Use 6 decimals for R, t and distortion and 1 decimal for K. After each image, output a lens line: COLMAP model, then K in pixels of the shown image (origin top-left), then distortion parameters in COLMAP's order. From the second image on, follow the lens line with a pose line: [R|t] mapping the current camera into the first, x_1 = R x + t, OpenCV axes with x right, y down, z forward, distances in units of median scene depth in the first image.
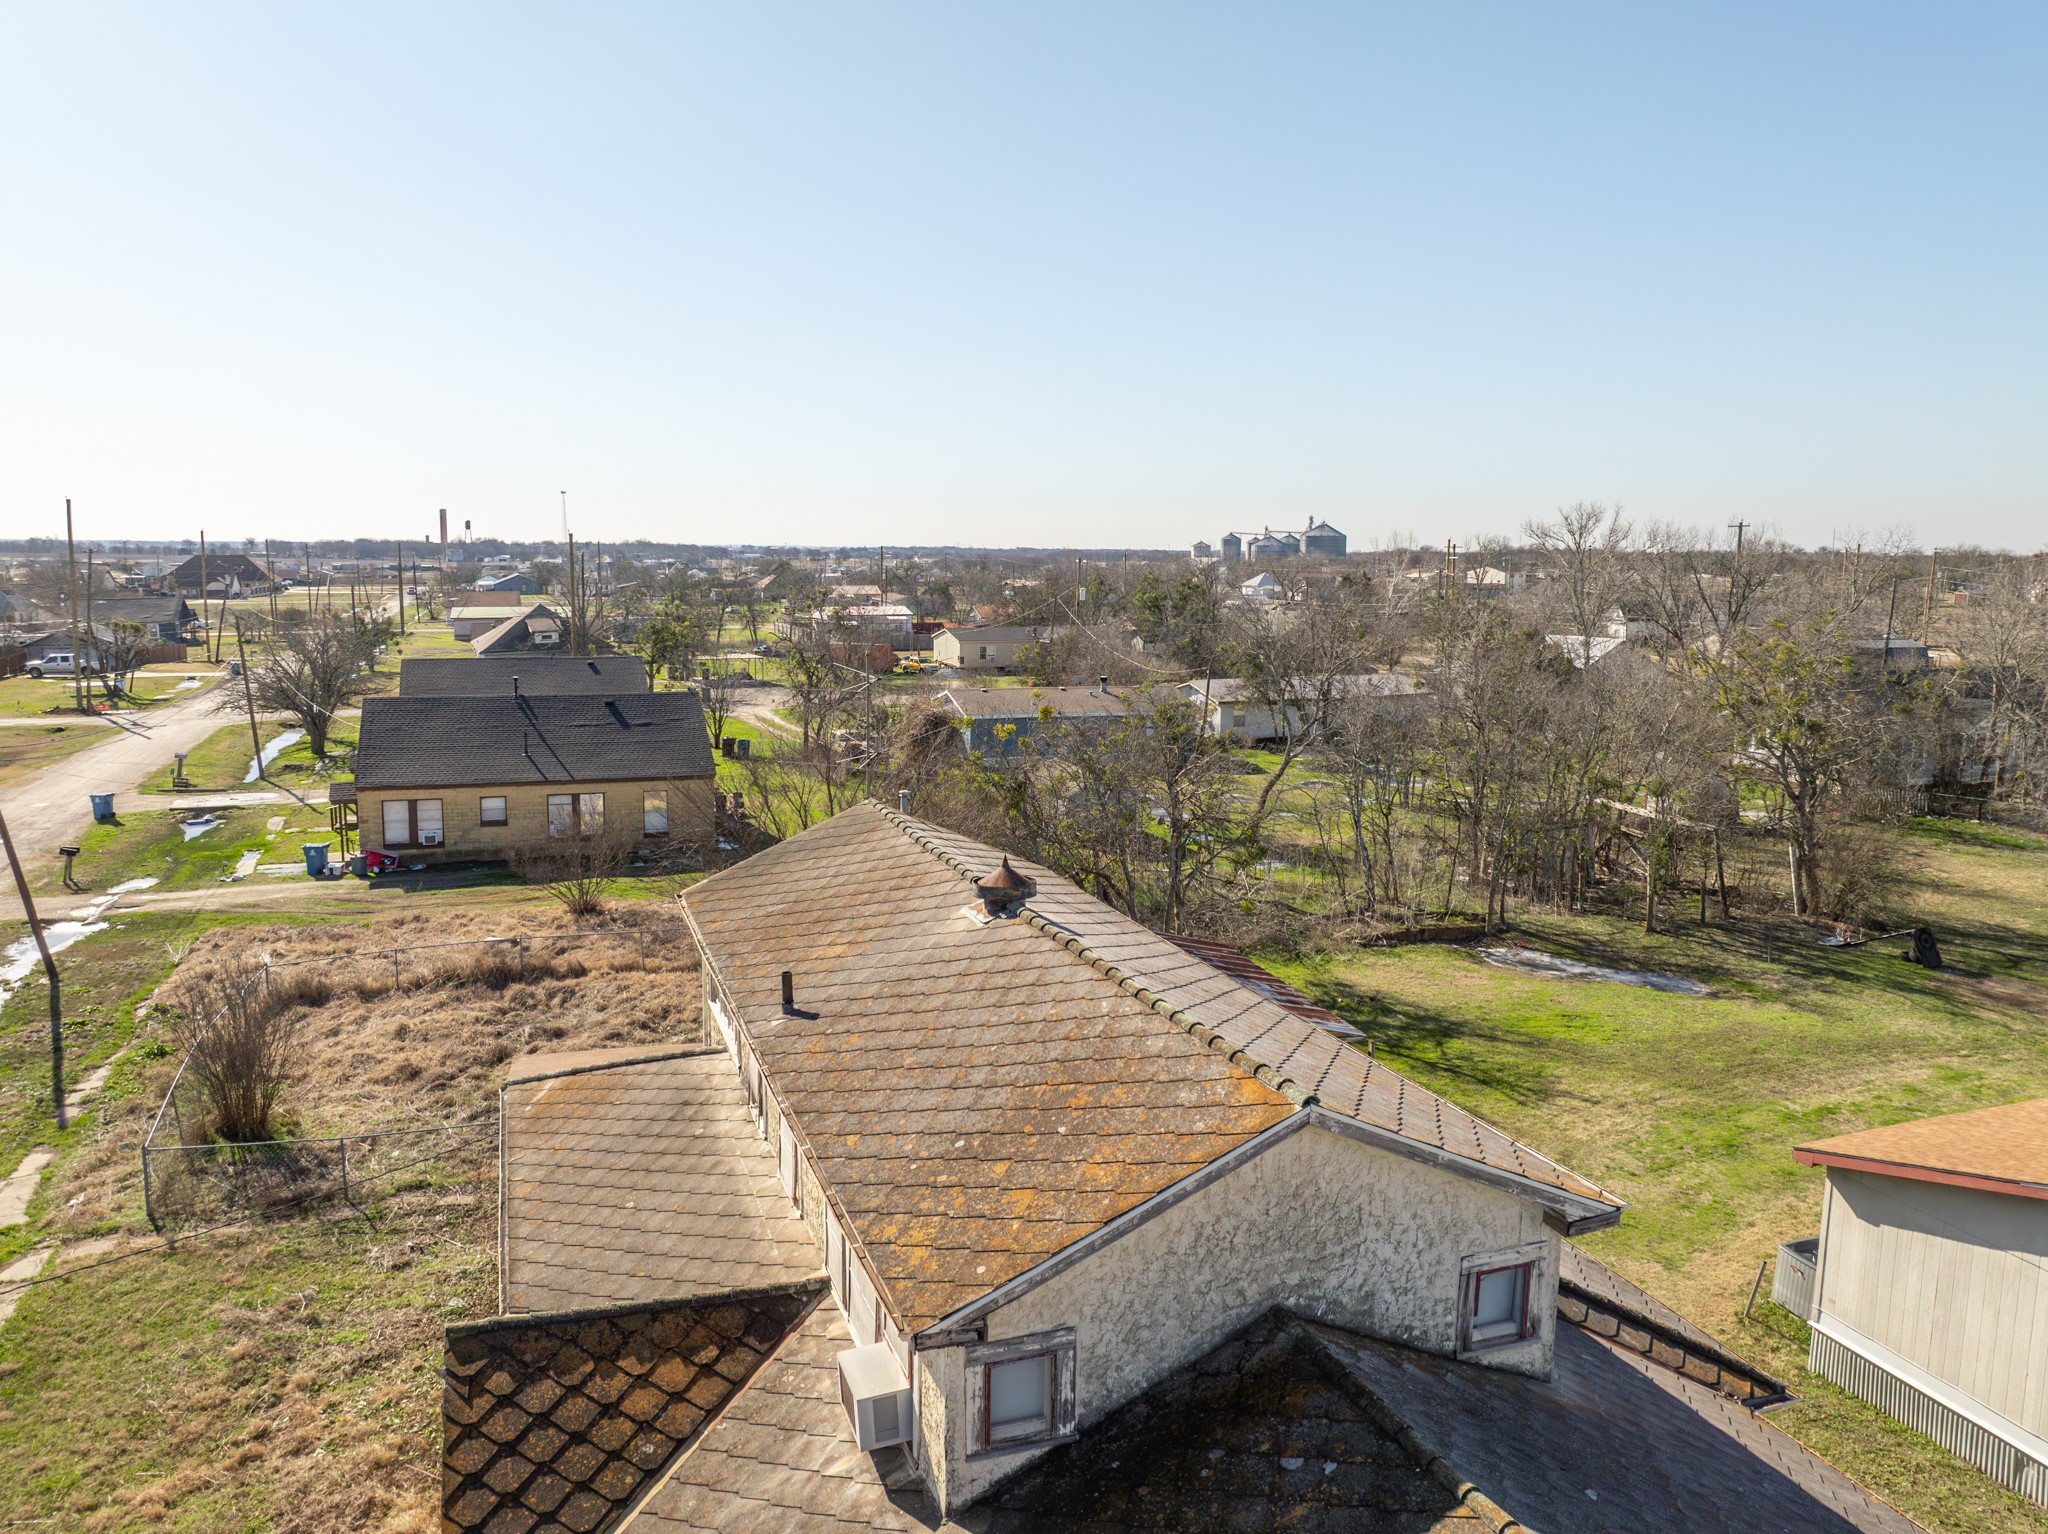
lens RADIAL K [[1448.3, 0, 1028.9], [0, 1448.3, 768.8], [0, 0, 1]] dist [-0.034639, -0.009717]
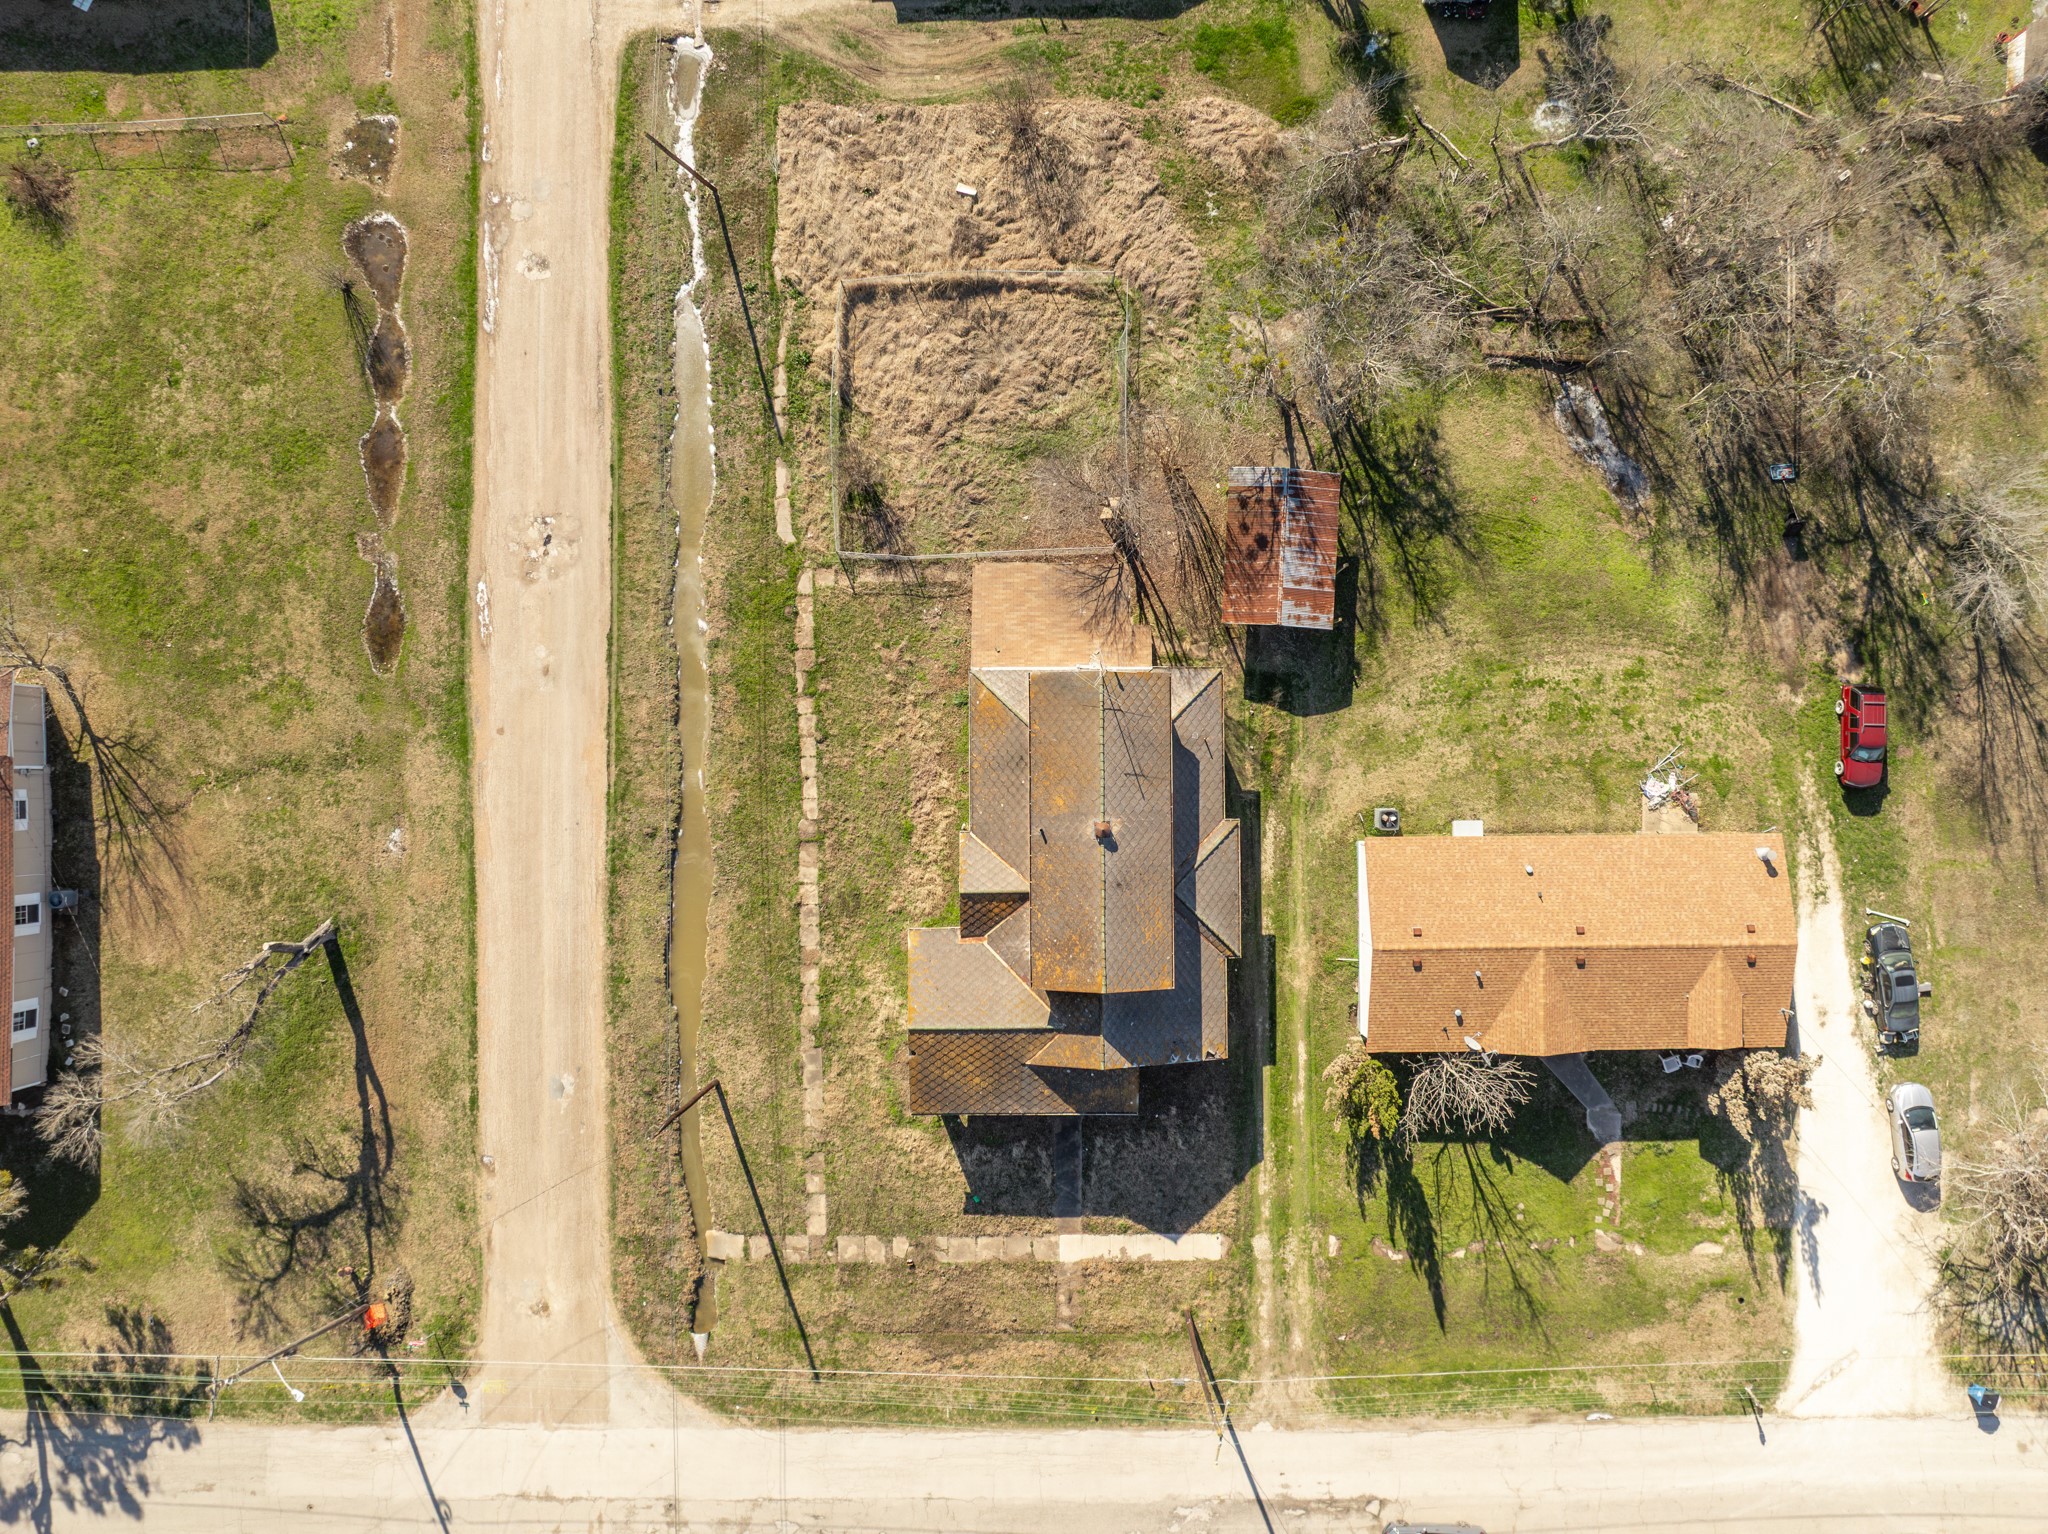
lens RADIAL K [[1448.3, 0, 1024.6], [0, 1448.3, 767.3], [0, 0, 1]] dist [-0.034639, -0.009717]
pose [[0.942967, 0.332335, -0.019159, -0.079053], [-0.038273, 0.165406, 0.985483, -1.531958], [0.330679, -0.928544, 0.168692, 0.204063]]
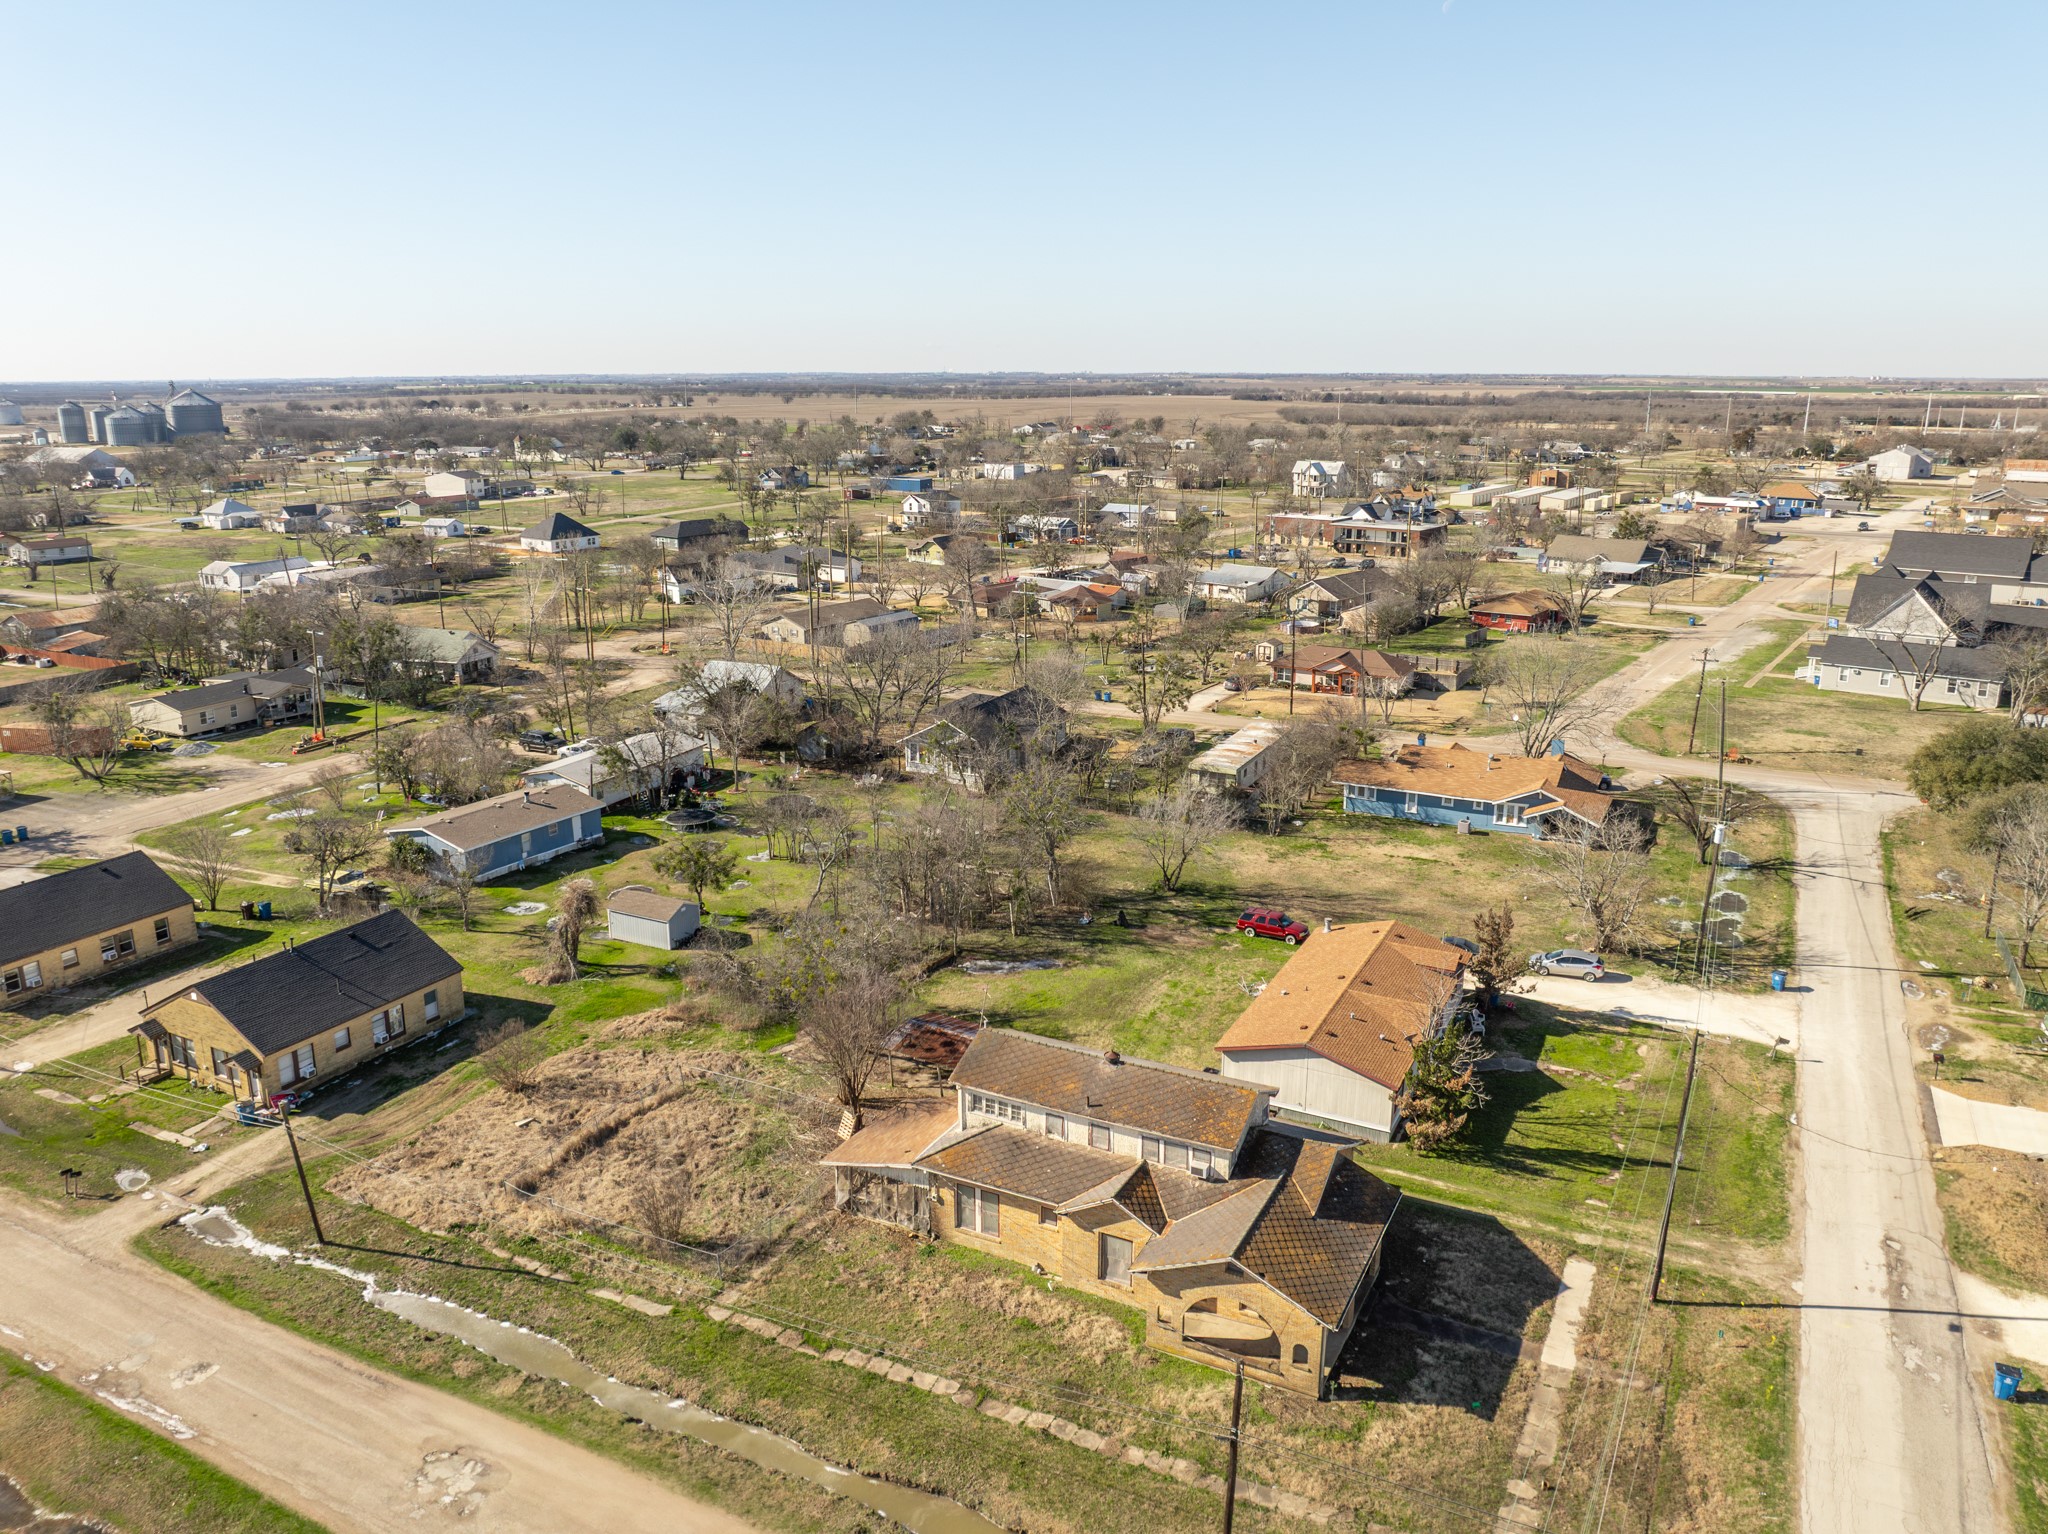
lens RADIAL K [[1448.3, 0, 1018.7], [0, 1448.3, 767.9], [0, 0, 1]] dist [-0.034639, -0.009717]
pose [[0.735442, -0.187624, 0.651093, -1.116996], [0.109741, 0.981194, 0.158790, -0.572581], [-0.668642, -0.045329, 0.742202, -0.721989]]
